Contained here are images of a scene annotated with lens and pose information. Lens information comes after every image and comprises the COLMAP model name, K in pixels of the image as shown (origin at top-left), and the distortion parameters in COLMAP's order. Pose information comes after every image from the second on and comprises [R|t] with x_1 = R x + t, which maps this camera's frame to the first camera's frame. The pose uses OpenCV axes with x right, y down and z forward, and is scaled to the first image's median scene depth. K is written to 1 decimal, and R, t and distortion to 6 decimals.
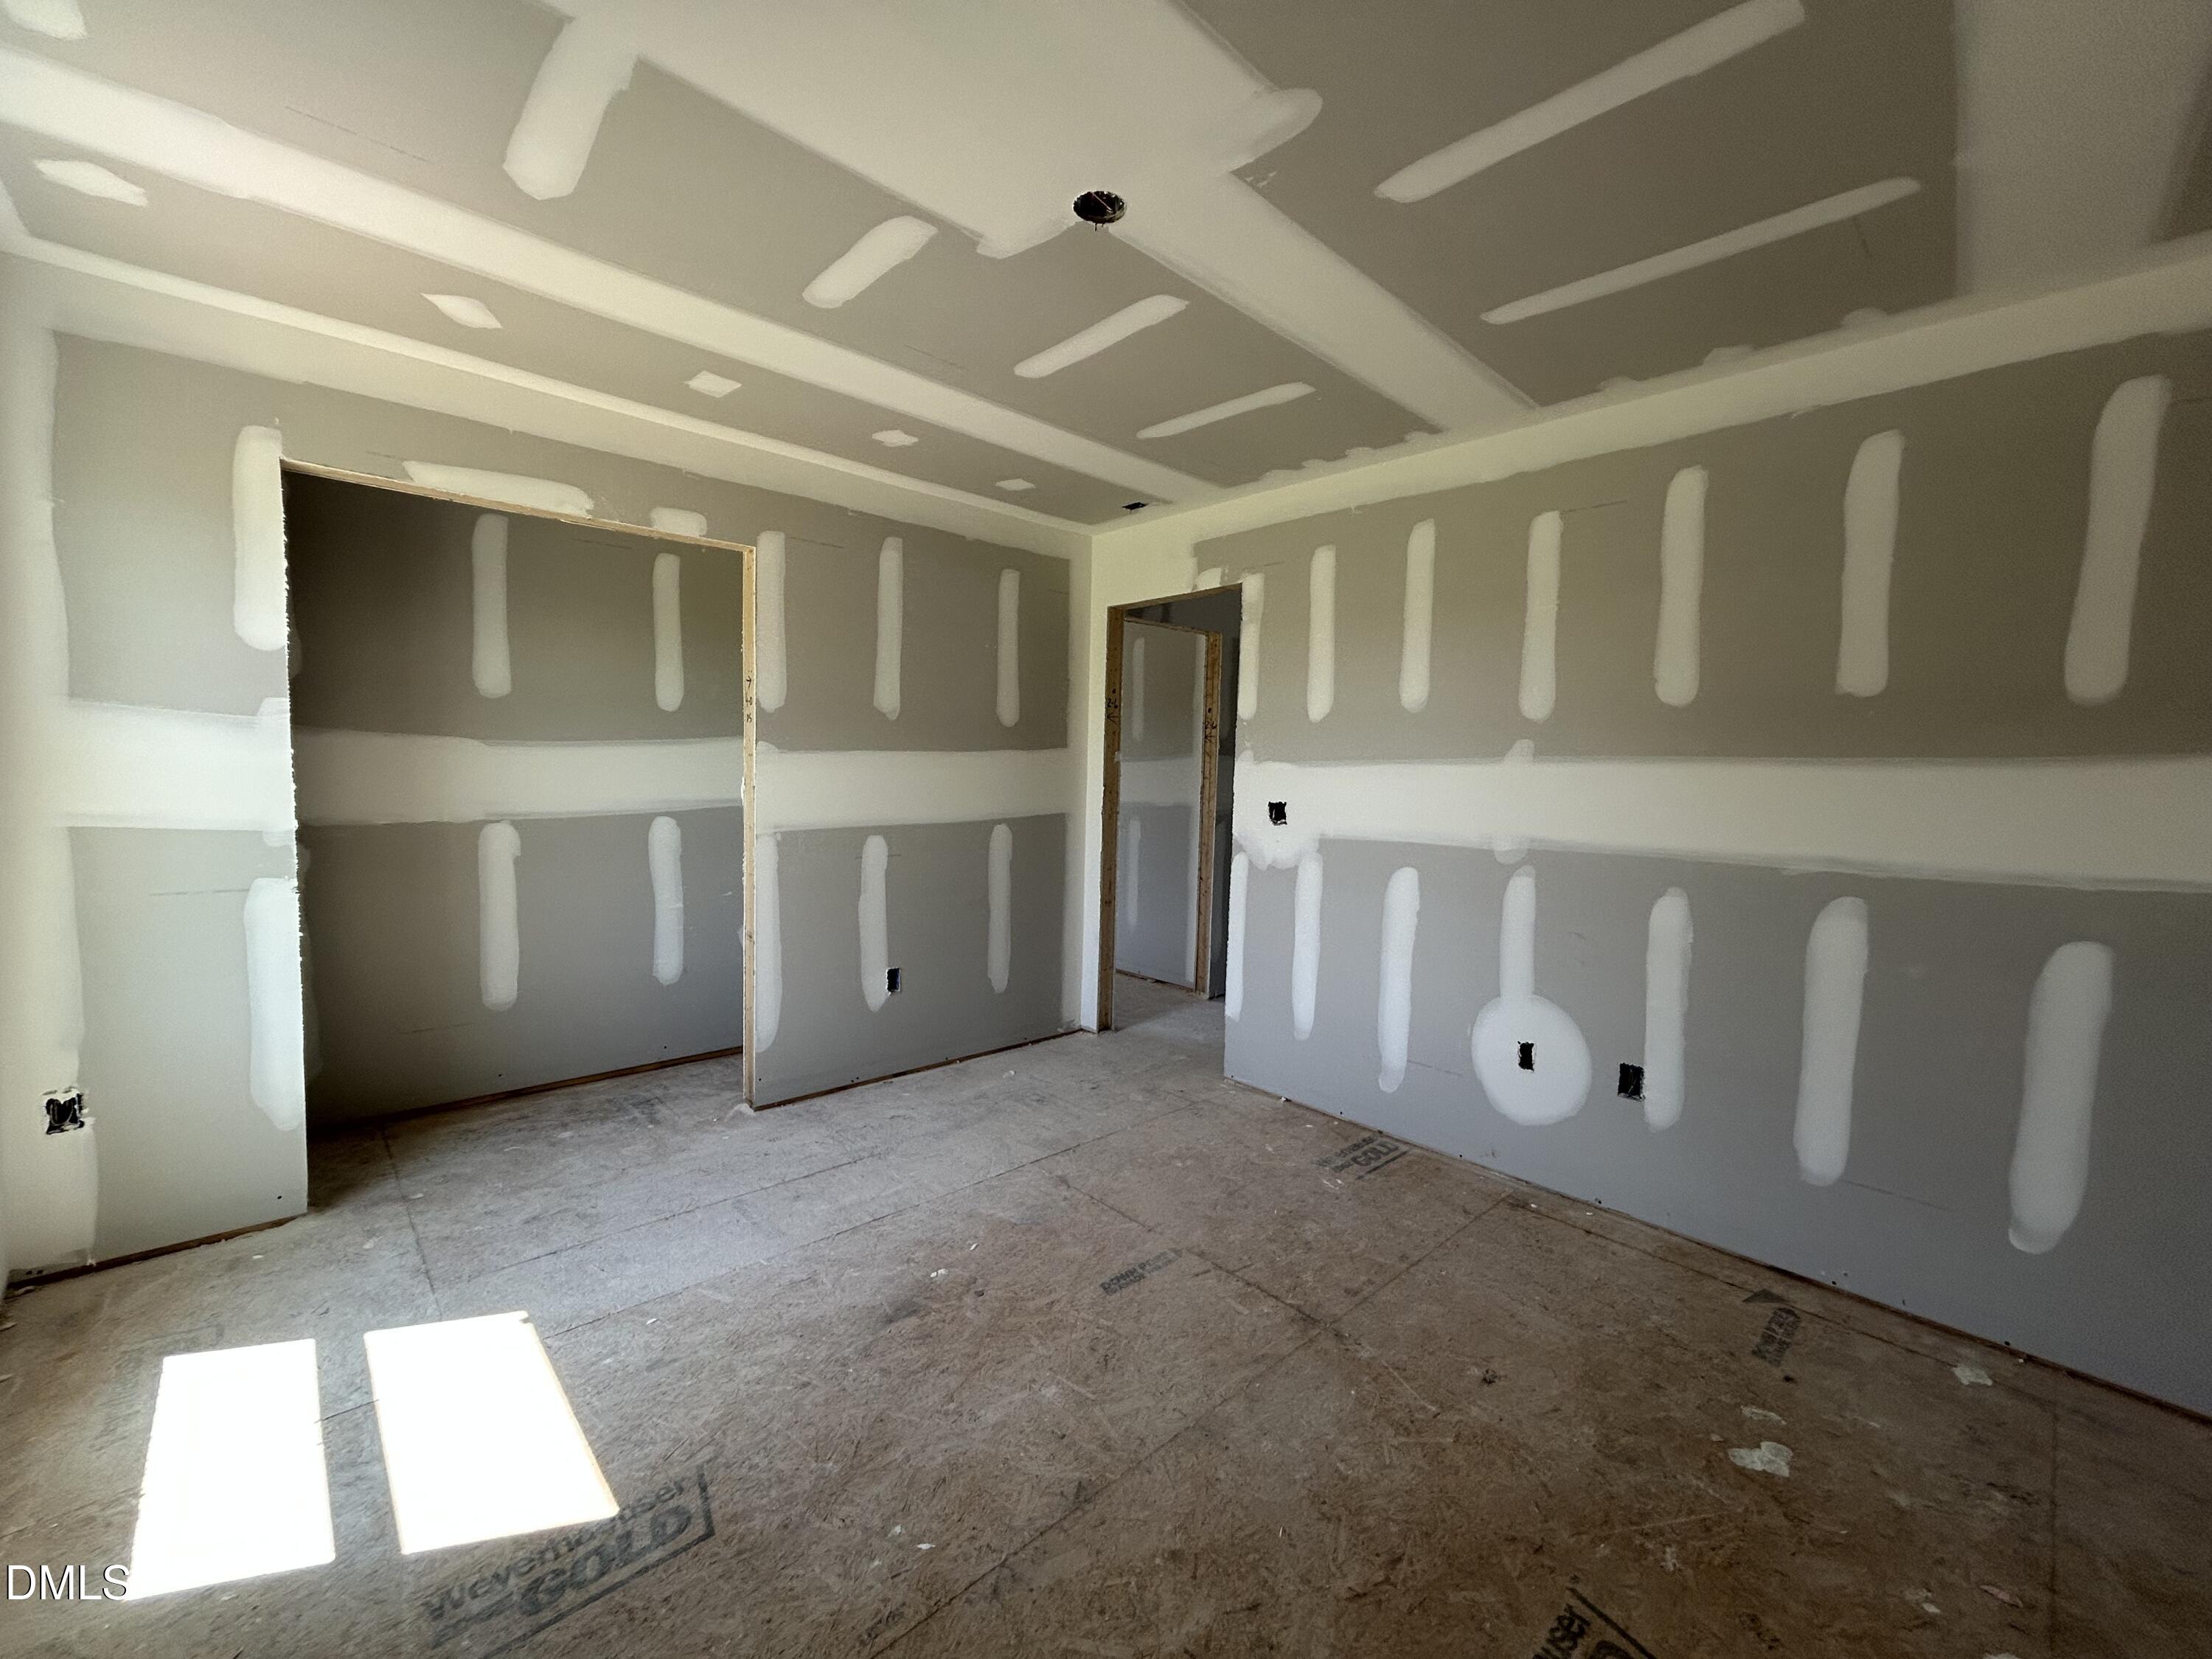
lens RADIAL K [[896.0, 0, 1112.9], [0, 896.0, 832.1], [0, 0, 1]] dist [0.000396, 0.000039]
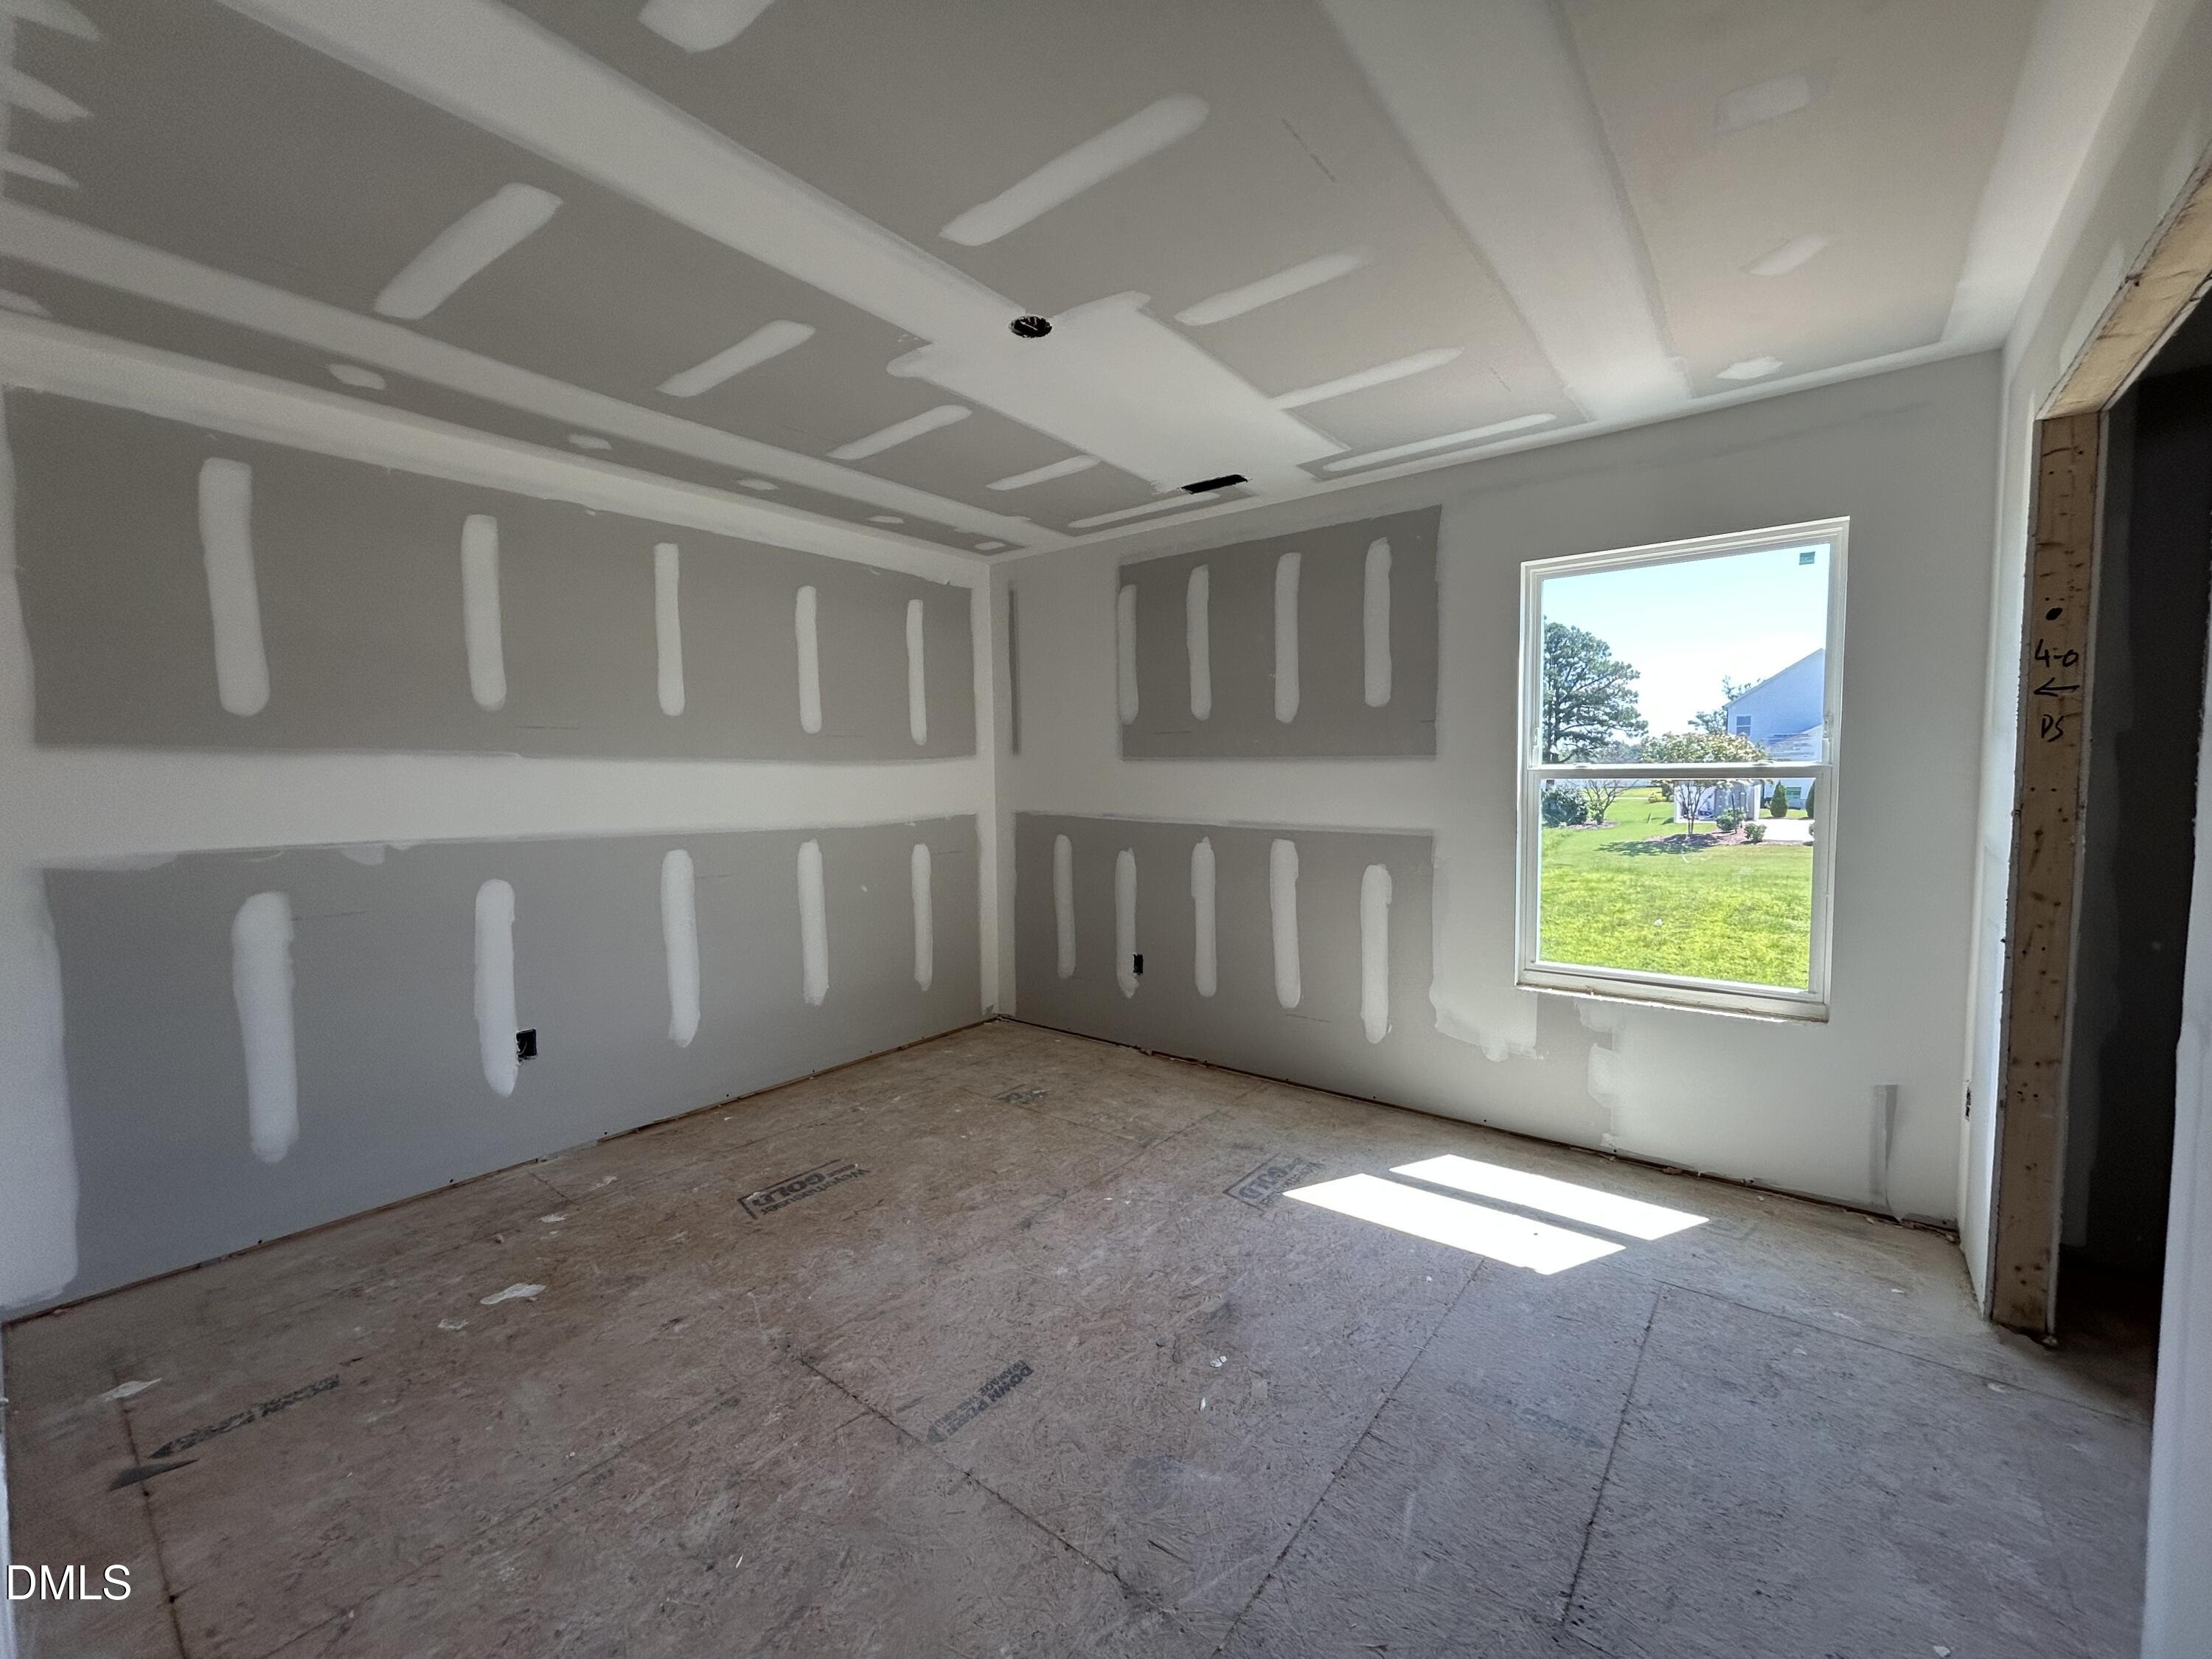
lens RADIAL K [[896.0, 0, 1112.9], [0, 896.0, 832.1], [0, 0, 1]] dist [0.000396, 0.000039]
pose [[-0.988628, -0.004966, -0.150302, 0.049553], [-0.025366, 0.990641, 0.134113, -0.156085], [0.148229, 0.136401, -0.979501, 2.085512]]
